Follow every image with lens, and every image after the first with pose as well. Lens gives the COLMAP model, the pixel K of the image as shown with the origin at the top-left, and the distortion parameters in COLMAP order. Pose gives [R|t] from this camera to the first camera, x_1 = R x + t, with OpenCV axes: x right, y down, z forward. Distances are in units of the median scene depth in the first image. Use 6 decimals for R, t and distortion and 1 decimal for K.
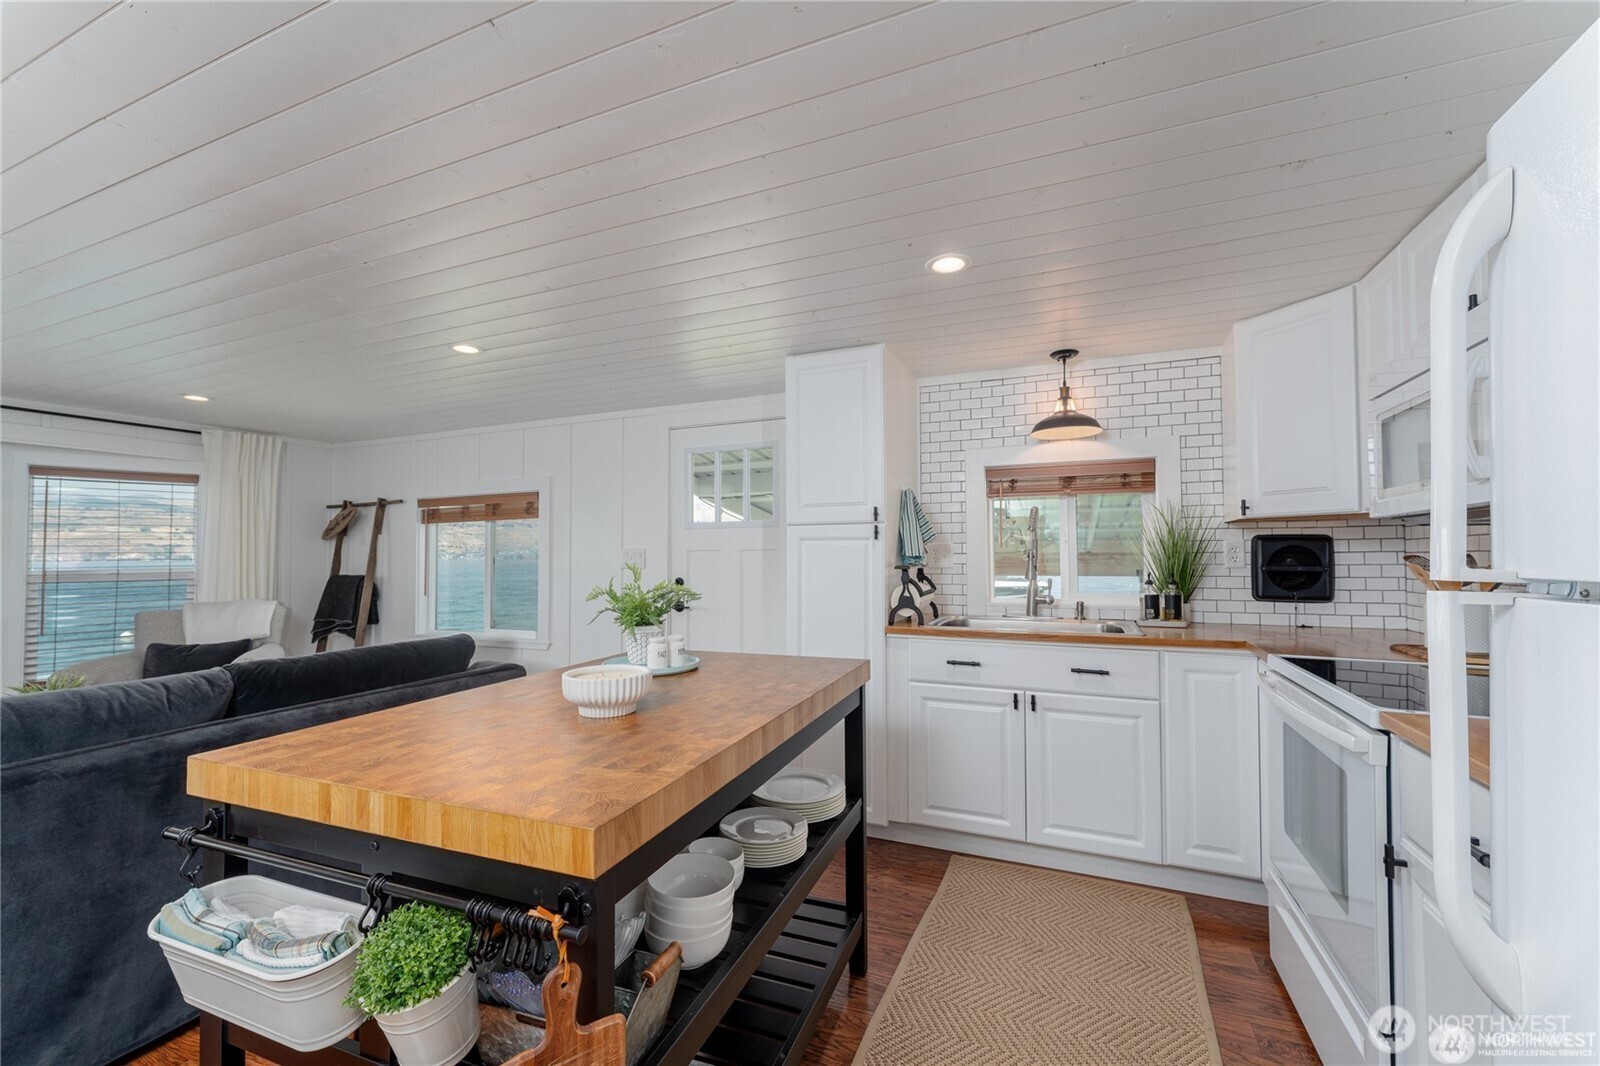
lens RADIAL K [[652.1, 0, 802.1], [0, 652.1, 538.2], [0, 0, 1]] dist [0.000606, 0.000193]
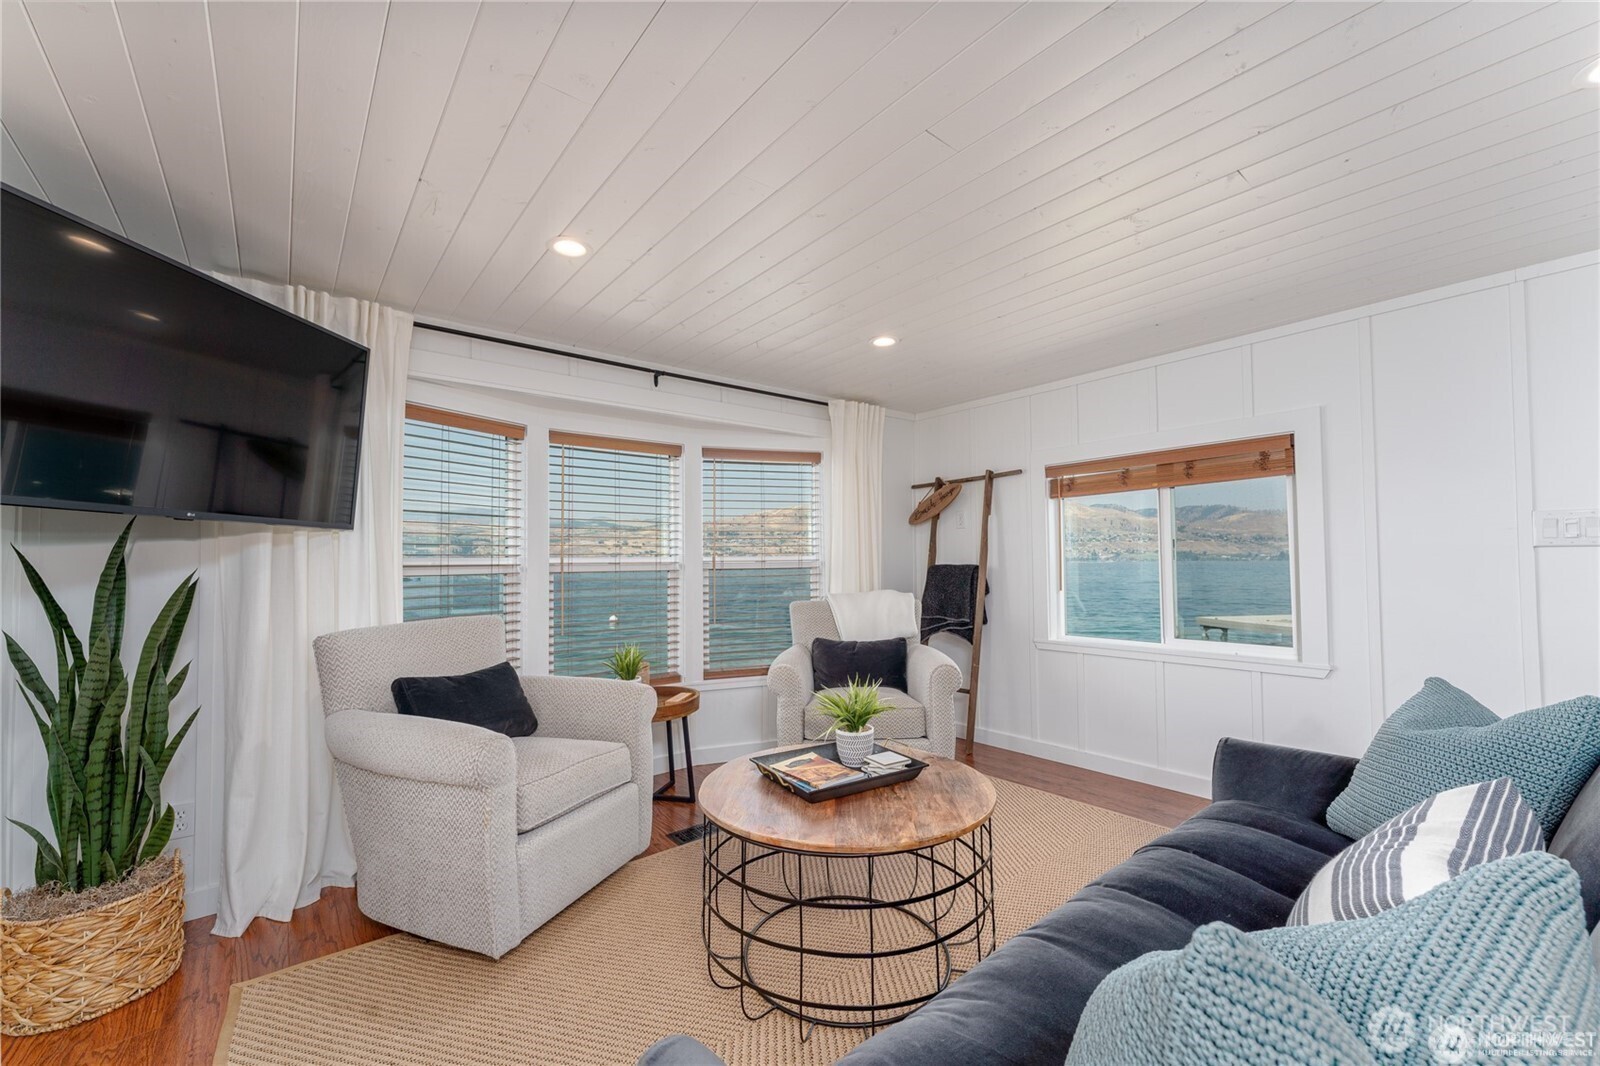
lens RADIAL K [[652.1, 0, 801.7], [0, 652.1, 542.3], [0, 0, 1]] dist [0.000606, 0.000193]
pose [[0.881594, -0.018750, -0.471636, -0.476957], [0.019805, 0.999800, -0.002728, 0.026457], [0.471593, -0.006936, 0.881789, 0.172574]]
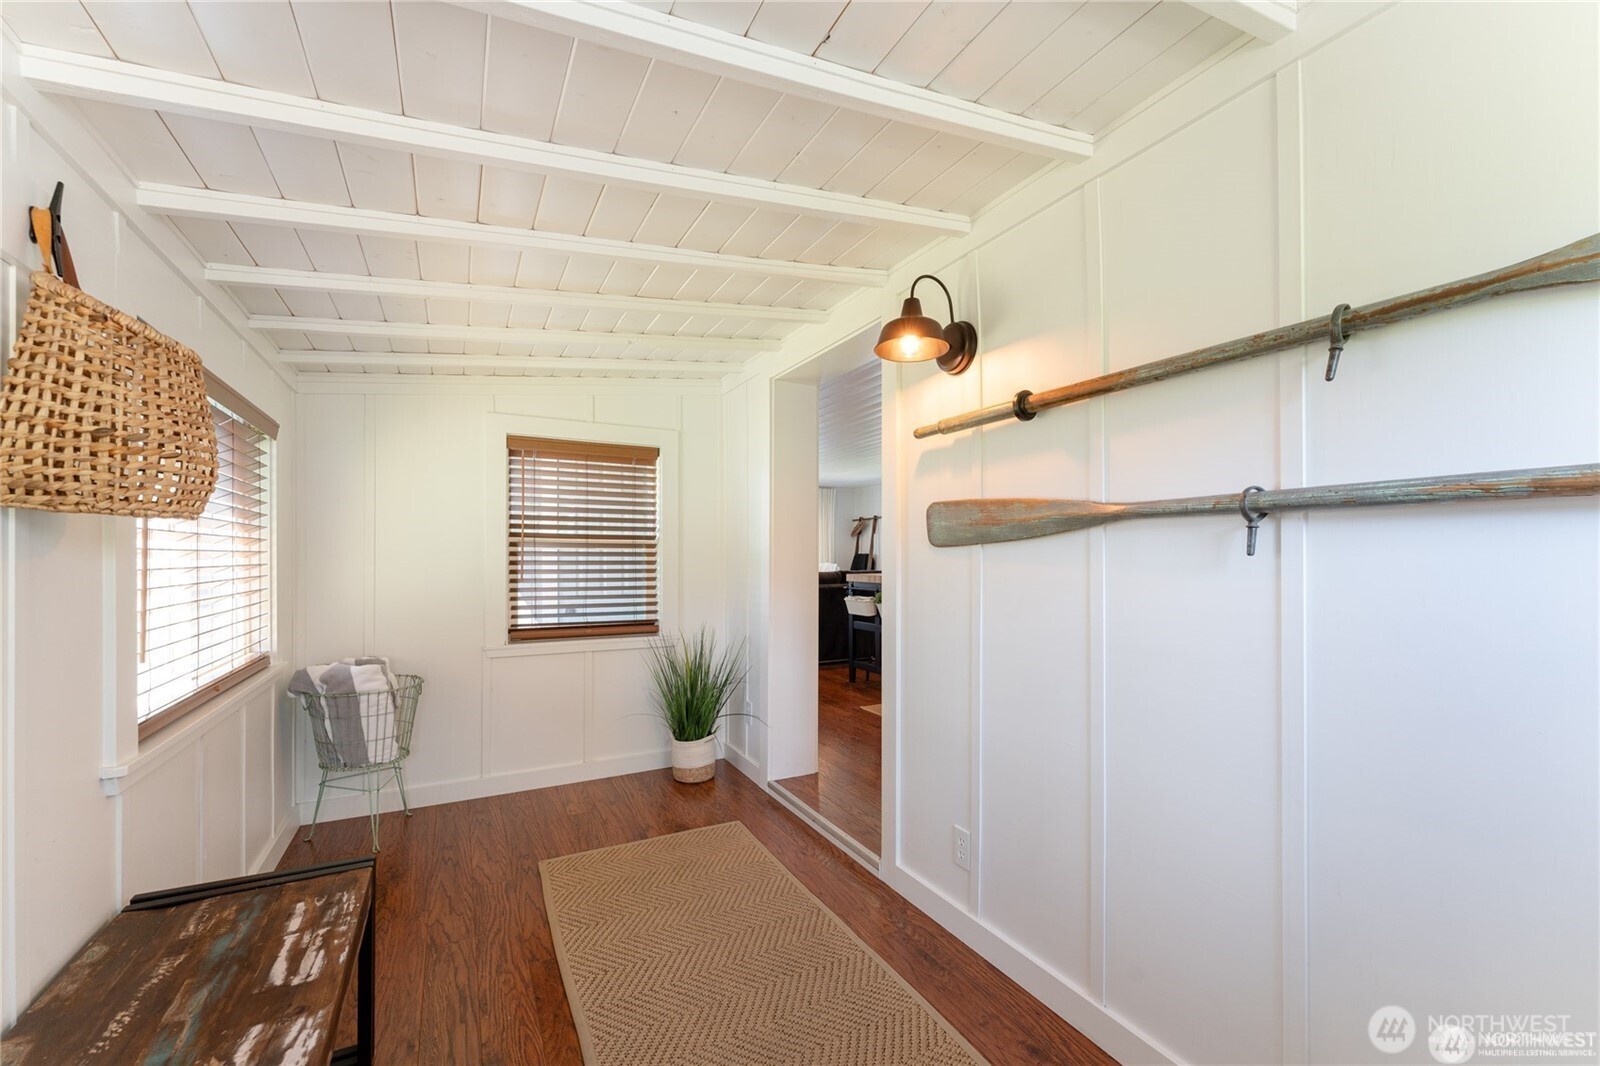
lens RADIAL K [[652.1, 0, 800.5], [0, 652.1, 541.8], [0, 0, 1]] dist [0.000606, 0.000193]
pose [[0.771057, -0.002247, -0.636762, 0.460436], [0.014611, 0.999793, 0.014164, -0.013694], [0.636598, -0.020224, 0.770930, -0.702644]]
